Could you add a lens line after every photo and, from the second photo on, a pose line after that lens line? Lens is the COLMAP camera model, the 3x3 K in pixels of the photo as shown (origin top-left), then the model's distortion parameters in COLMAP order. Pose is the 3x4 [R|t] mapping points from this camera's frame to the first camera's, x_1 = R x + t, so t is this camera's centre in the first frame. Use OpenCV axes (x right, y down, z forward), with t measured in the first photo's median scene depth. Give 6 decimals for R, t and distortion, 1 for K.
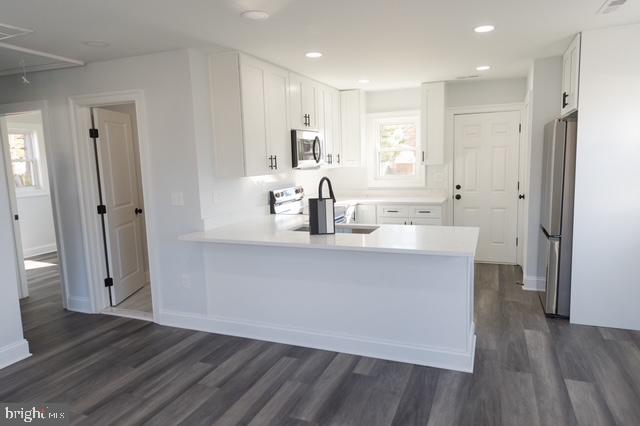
lens RADIAL K [[416.5, 0, 320.0], [0, 416.5, 213.0], [0, 0, 1]] dist [0.018136, -0.012701]
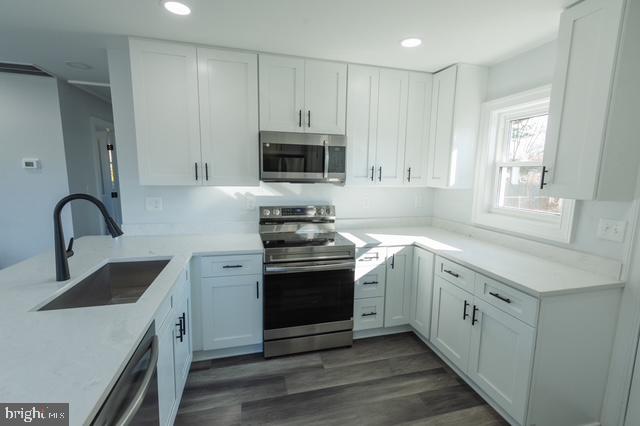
lens RADIAL K [[283.8, 0, 325.6], [0, 283.8, 211.8], [0, 0, 1]] dist [0.014198, -0.000150]
pose [[0.605437, 0.150777, -0.781481, 0.487235], [-0.141707, 0.986624, 0.080572, -0.124837], [0.783177, 0.061960, 0.618705, 0.861268]]
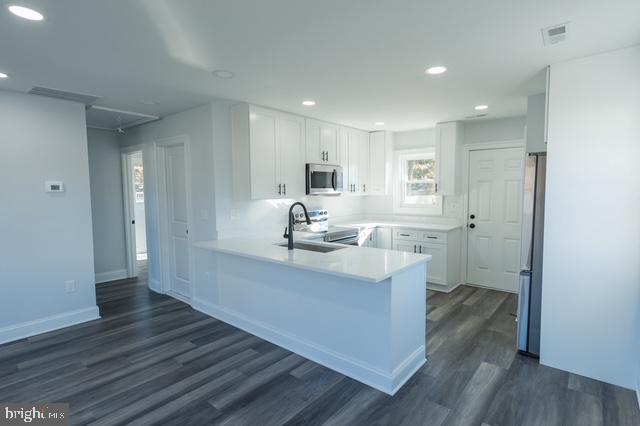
lens RADIAL K [[324.5, 0, 321.4], [0, 324.5, 212.7], [0, 0, 1]] dist [0.004756, -0.000357]
pose [[0.953399, 0.046360, -0.298128, 0.298425], [-0.061845, 0.997171, -0.042714, -0.017363], [0.295304, 0.059161, 0.953570, 0.110503]]
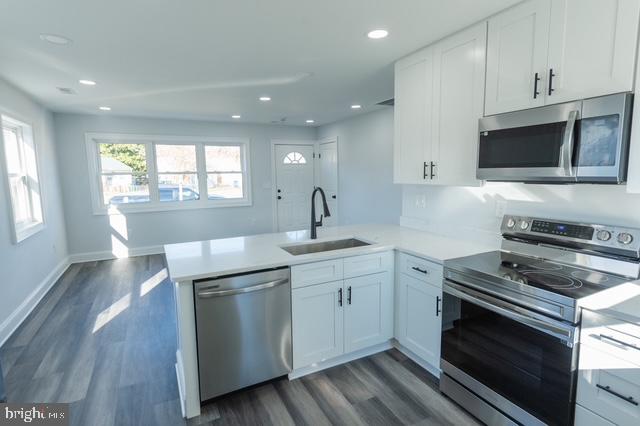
lens RADIAL K [[342.9, 0, 320.9], [0, 342.9, 212.0], [0, 0, 1]] dist [0.007504, -0.001071]
pose [[-0.653613, 0.133720, -0.744922, 0.532570], [-0.062961, 0.971249, 0.229591, -0.183637], [0.754206, 0.196965, -0.626401, 1.285866]]
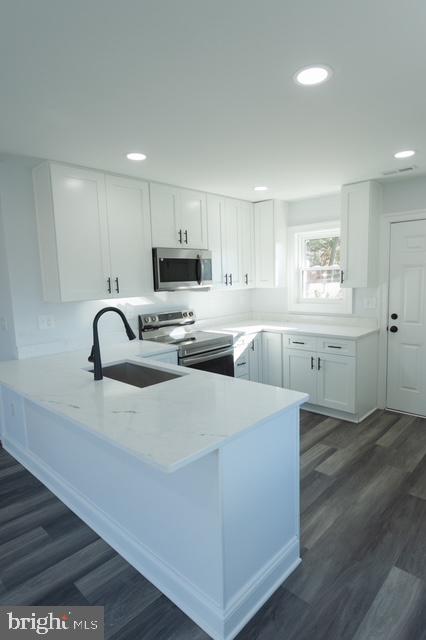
lens RADIAL K [[358.1, 0, 213.0], [0, 358.1, 320.0], [0, 0, 1]] dist [0.011409, -0.002951]
pose [[0.932618, 0.047057, -0.357784, 0.367851], [-0.047170, 0.998851, 0.008417, -0.064925], [0.357769, 0.009027, 0.933766, 0.366729]]
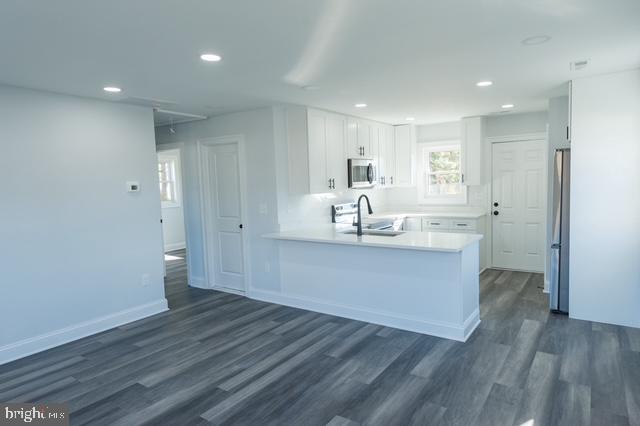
lens RADIAL K [[387.6, 0, 319.6], [0, 387.6, 212.7], [0, 0, 1]] dist [0.012288, -0.004656]
pose [[0.975676, 0.017121, -0.218548, 0.127038], [-0.026204, 0.998906, -0.038727, 0.022426], [0.217646, 0.043511, 0.975058, -0.233330]]
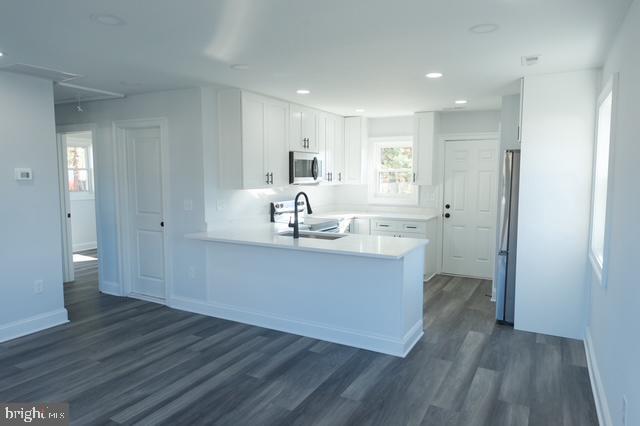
lens RADIAL K [[416.5, 0, 320.0], [0, 416.5, 213.0], [0, 0, 1]] dist [0.018136, -0.012701]
pose [[0.993284, 0.043403, -0.107254, 0.167456], [-0.047352, 0.998280, -0.034555, 0.012573], [0.105570, 0.039401, 0.993631, -0.175628]]
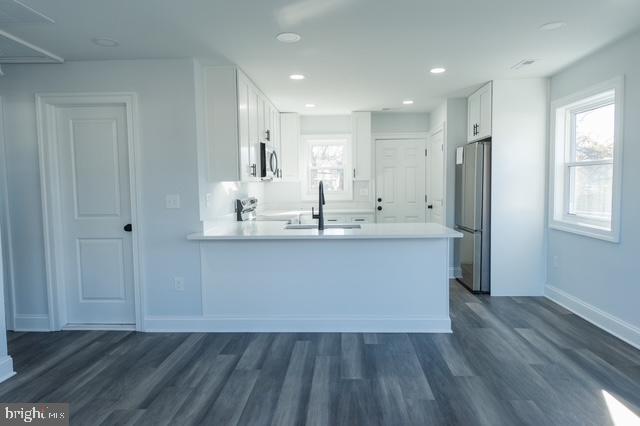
lens RADIAL K [[406.2, 0, 320.0], [0, 406.2, 213.0], [0, 0, 1]] dist [0.010569, -0.000697]
pose [[0.943617, -0.006511, 0.330975, -0.304760], [0.028770, 0.997637, -0.062397, 0.060513], [-0.329787, 0.068401, 0.941574, -0.042850]]
